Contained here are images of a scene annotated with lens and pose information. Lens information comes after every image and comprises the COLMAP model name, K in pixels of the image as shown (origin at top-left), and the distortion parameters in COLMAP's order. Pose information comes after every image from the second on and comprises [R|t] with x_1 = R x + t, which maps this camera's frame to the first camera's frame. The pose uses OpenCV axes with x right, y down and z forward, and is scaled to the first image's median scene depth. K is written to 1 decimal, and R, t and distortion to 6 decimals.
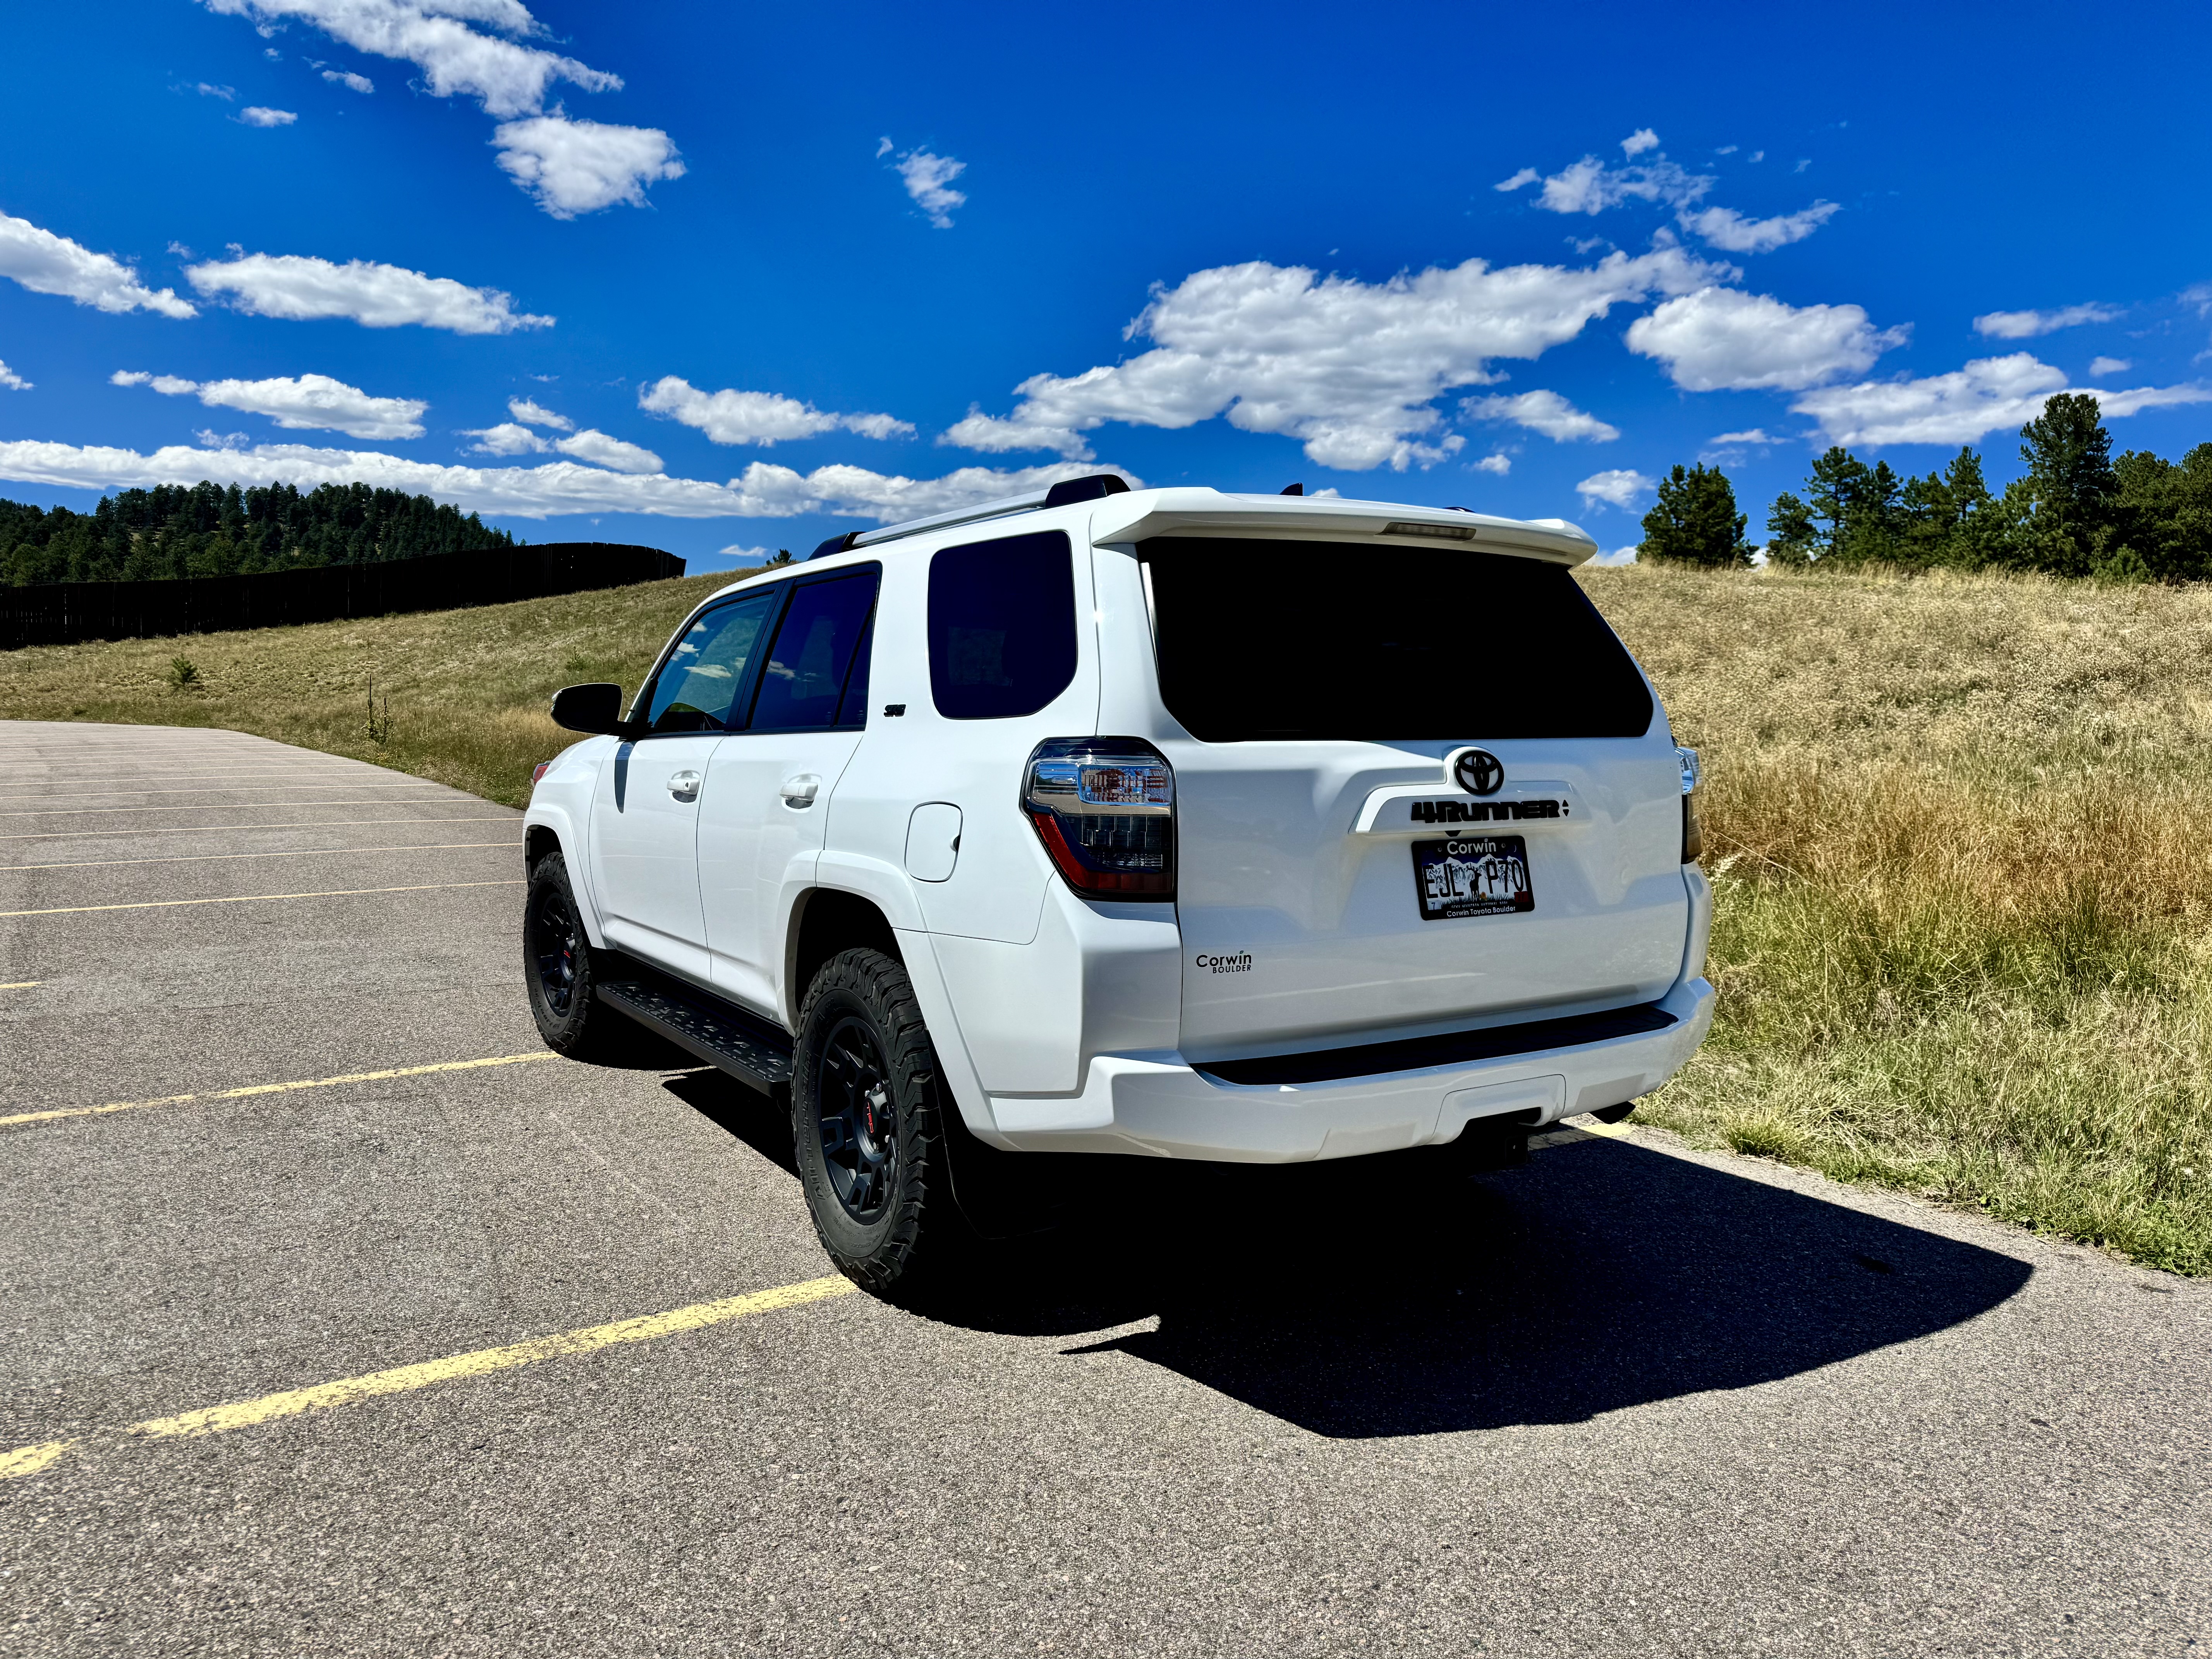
lens RADIAL K [[1576.1, 0, 1096.6], [0, 1576.1, 834.0], [0, 0, 1]] dist [0.028515, -0.044162]
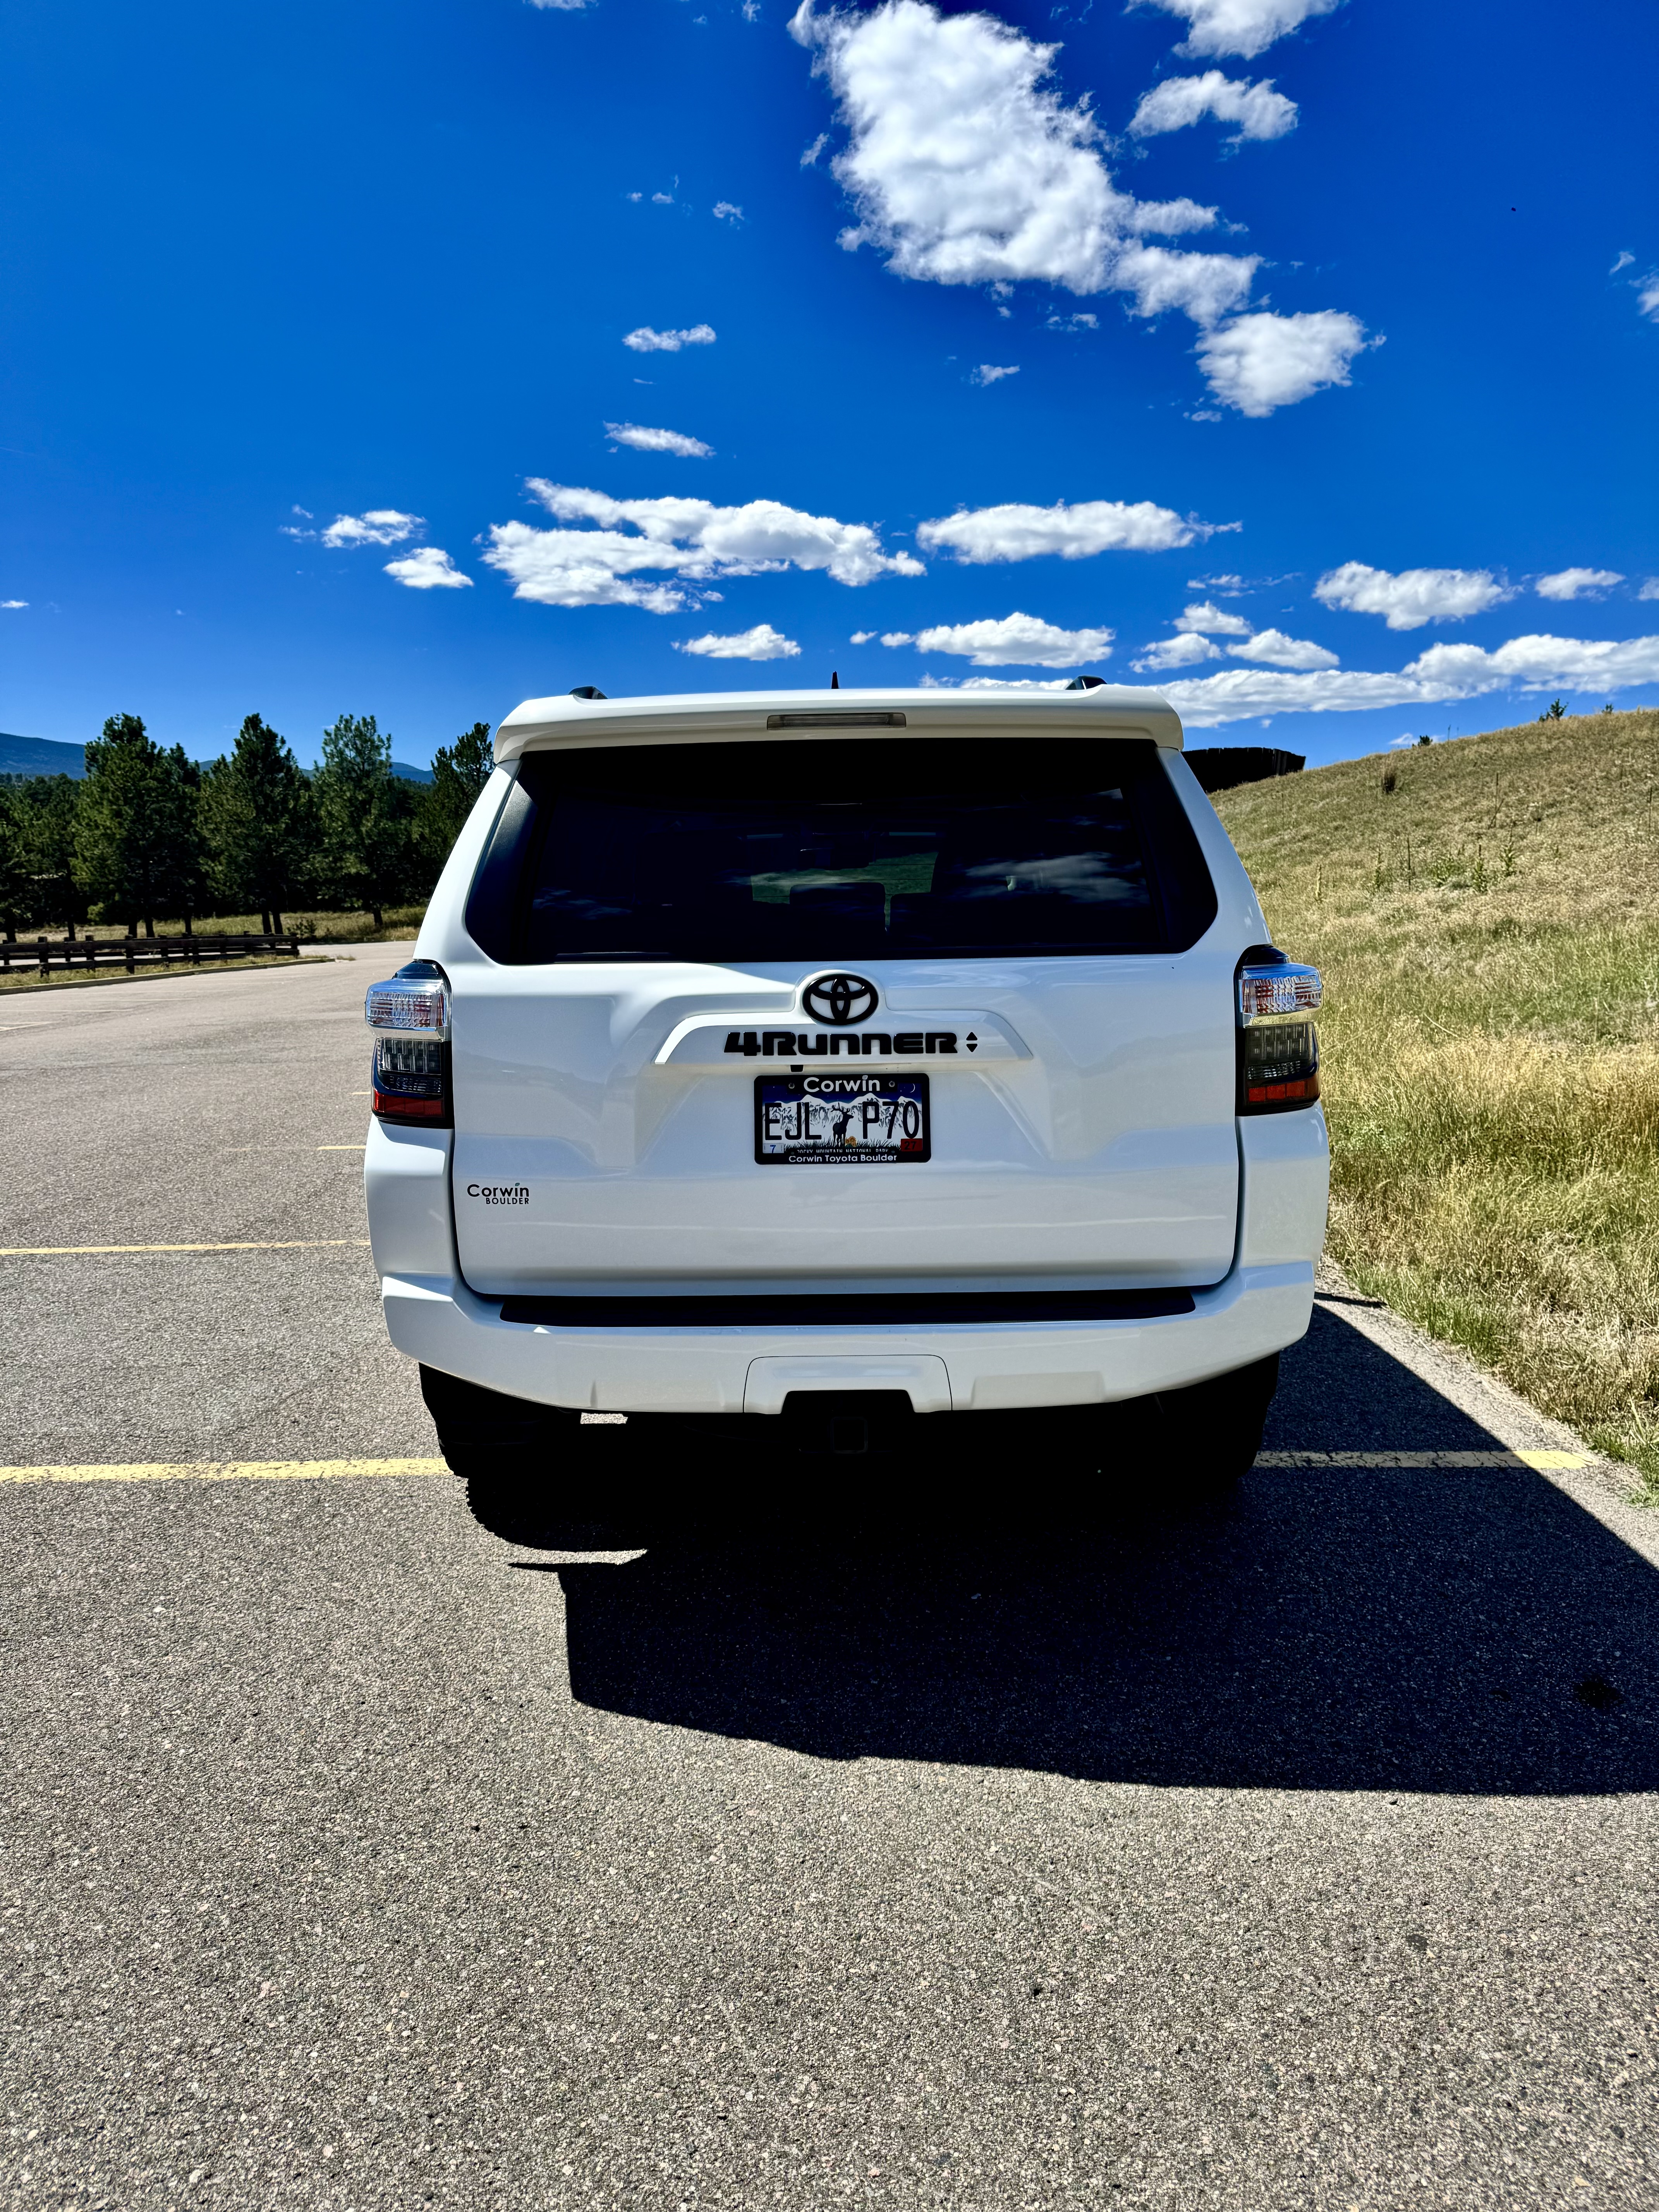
lens RADIAL K [[1576.1, 0, 821.2], [0, 1576.1, 1118.7], [0, 0, 1]] dist [0.028515, -0.044162]
pose [[0.830016, 0.048653, -0.555614, 0.670394], [-0.020082, 0.998149, 0.057404, -0.021091], [0.557378, -0.036488, 0.829456, 0.262557]]
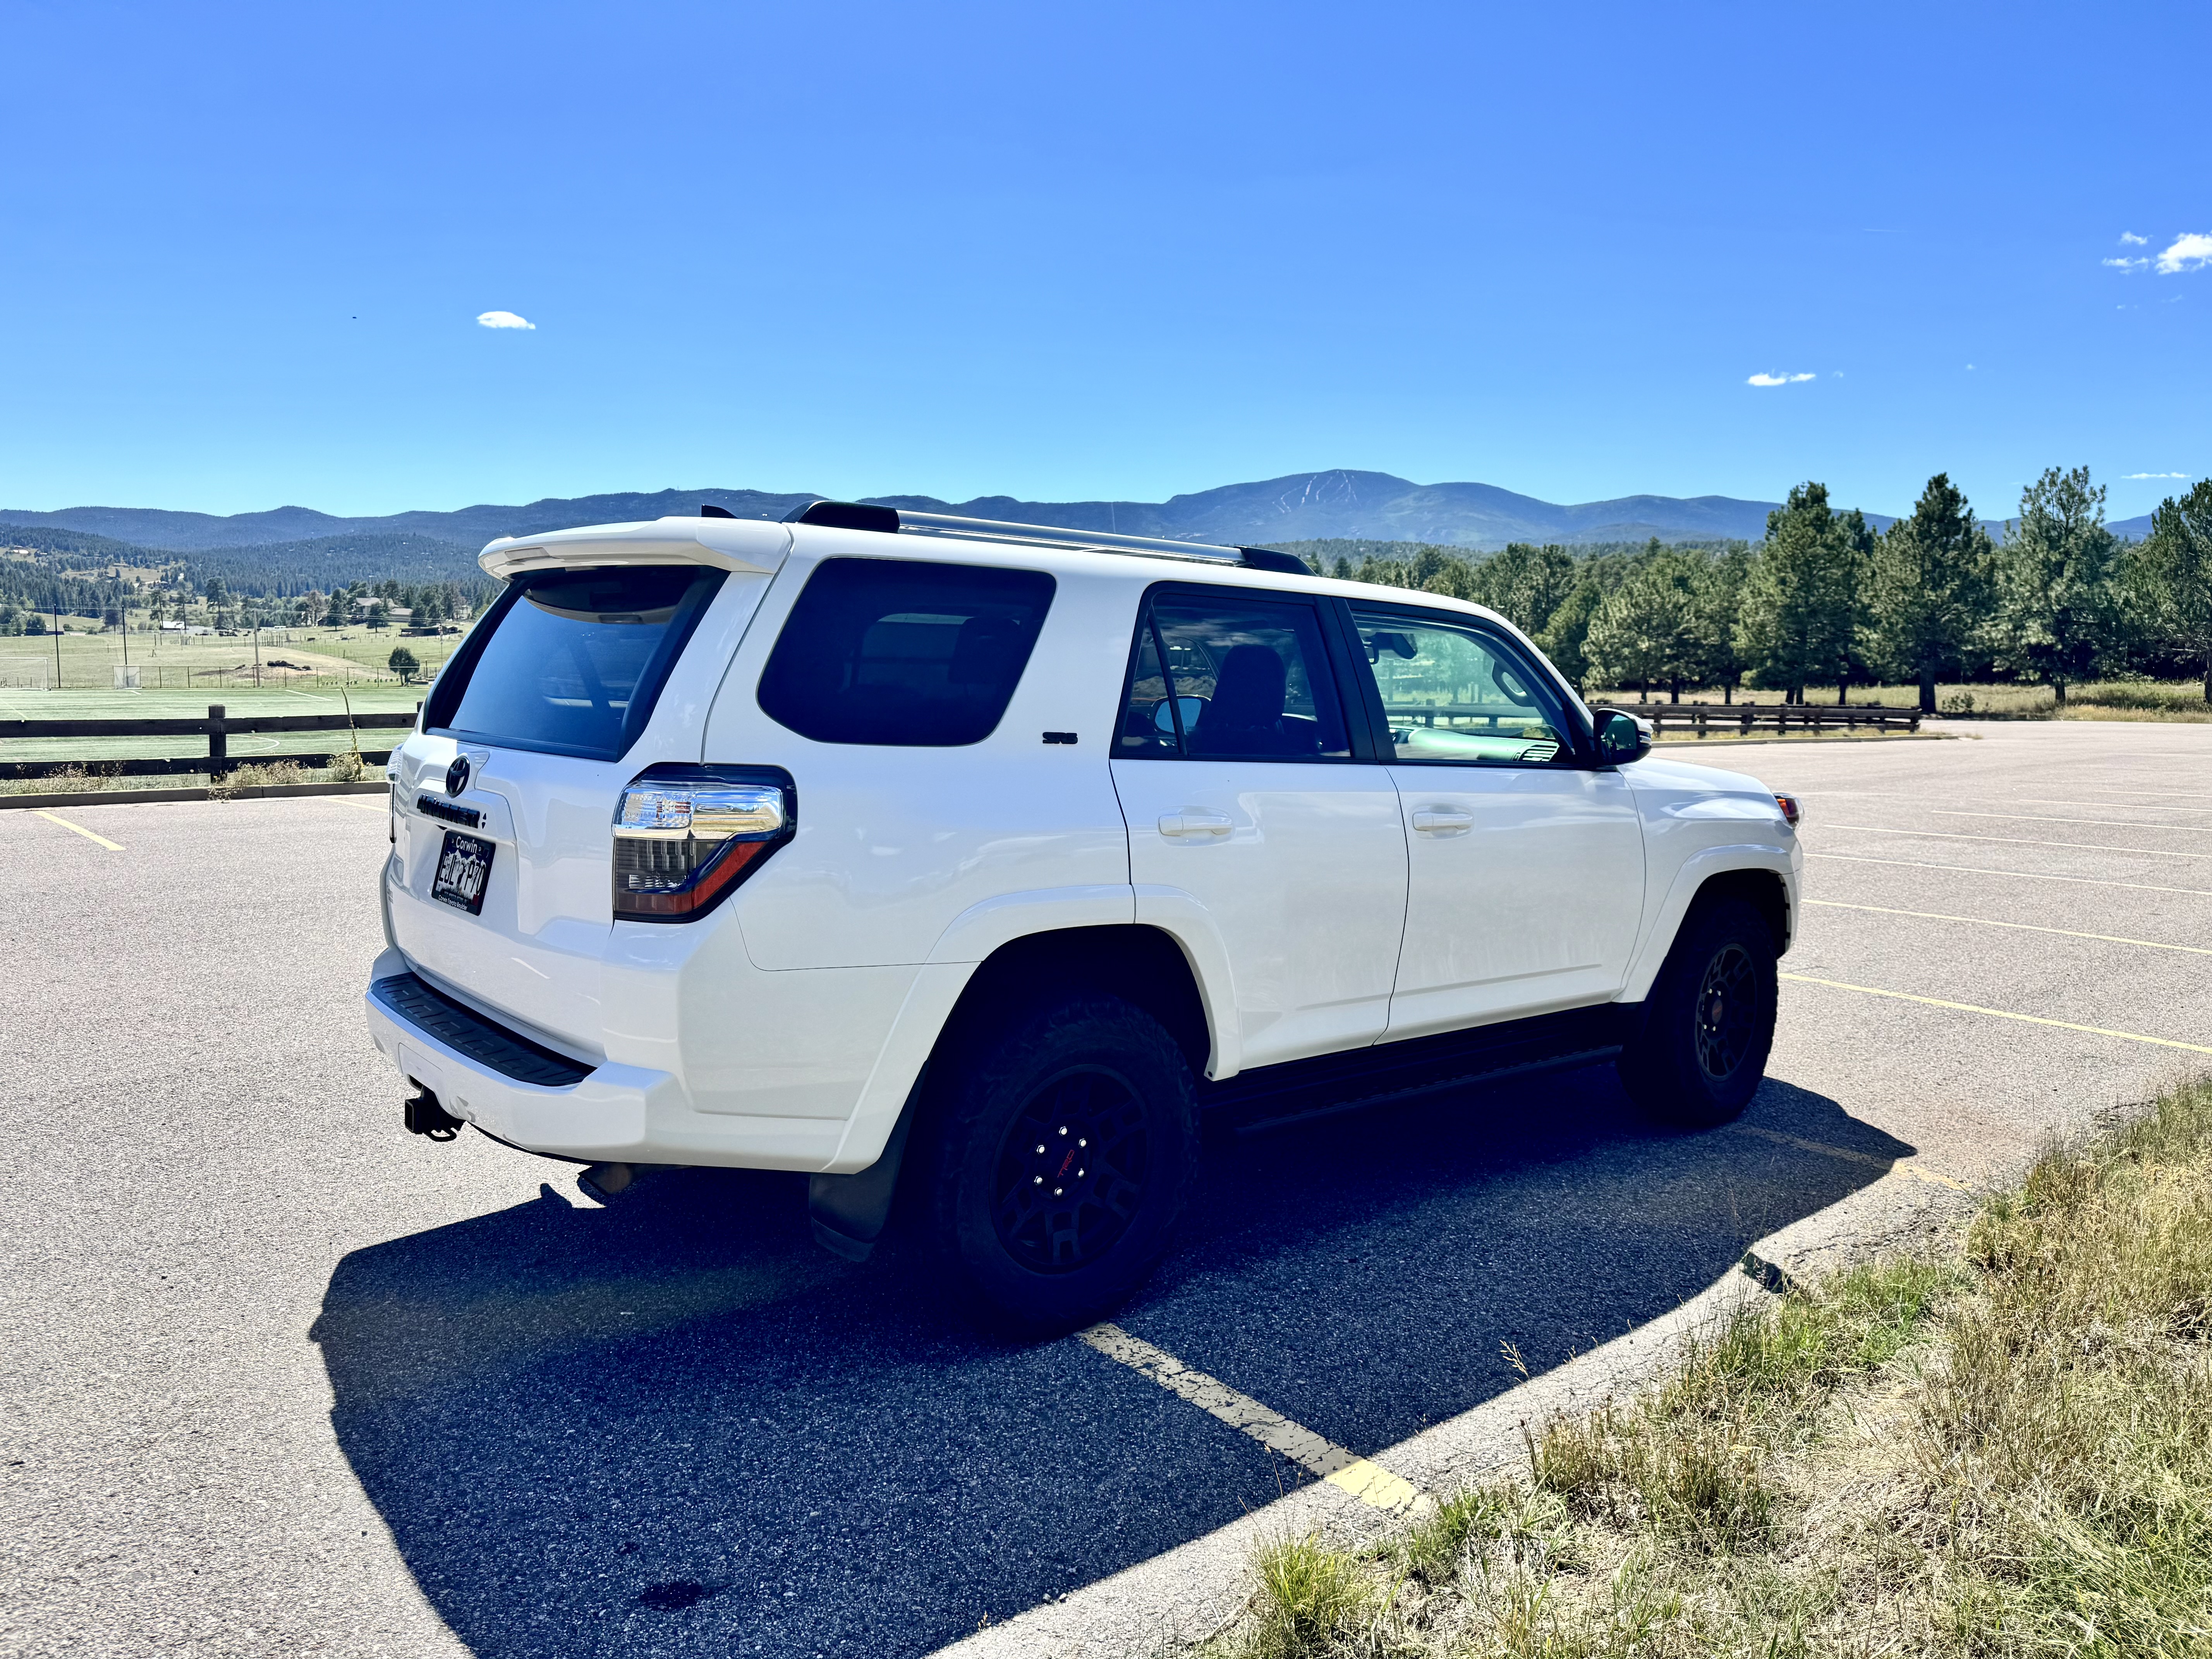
lens RADIAL K [[1576.1, 0, 1085.8], [0, 1576.1, 833.1], [0, 0, 1]] dist [0.028515, -0.044162]
pose [[0.096360, 0.094162, -0.990883, 1.297449], [-0.102149, 0.991194, 0.084257, -0.129673], [0.990091, 0.093099, 0.105130, 1.239382]]
